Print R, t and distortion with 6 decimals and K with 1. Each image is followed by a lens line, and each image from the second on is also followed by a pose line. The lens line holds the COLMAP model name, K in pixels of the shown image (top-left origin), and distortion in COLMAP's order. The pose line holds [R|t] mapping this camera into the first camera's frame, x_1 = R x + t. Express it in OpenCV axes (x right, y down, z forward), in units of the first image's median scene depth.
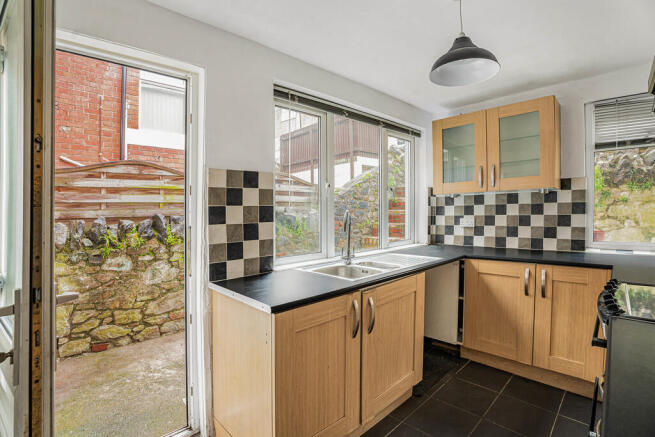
lens RADIAL K [[315.3, 0, 327.5], [0, 315.3, 209.5], [0, 0, 1]] dist [-0.056209, -0.000127]
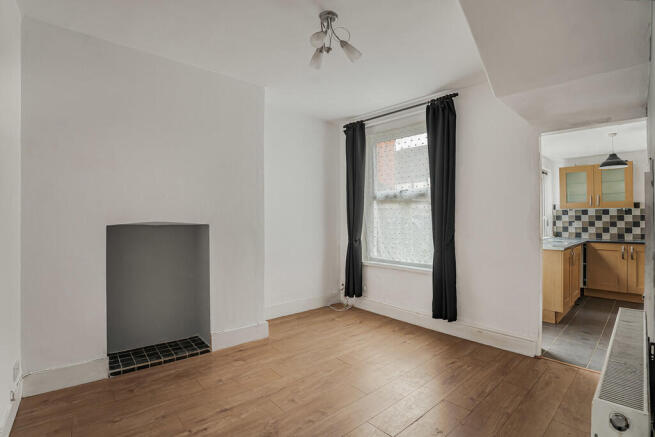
lens RADIAL K [[315.3, 0, 327.5], [0, 315.3, 209.5], [0, 0, 1]] dist [-0.056209, -0.000127]
pose [[0.999398, 0.011203, -0.032844, -1.145024], [-0.011436, 0.999911, -0.006940, -0.022196], [0.032763, 0.007312, 0.999436, -0.968068]]
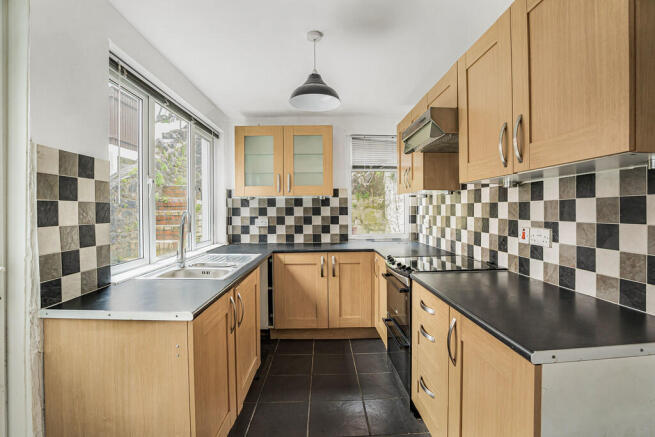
lens RADIAL K [[322.8, 0, 329.2], [0, 322.8, 220.5], [0, 0, 1]] dist [-0.041000, 0.000245]
pose [[0.681040, -0.007291, 0.732210, -0.295023], [-0.013054, 0.999671, 0.022096, 0.006503], [-0.732130, -0.024606, 0.680720, 0.035727]]
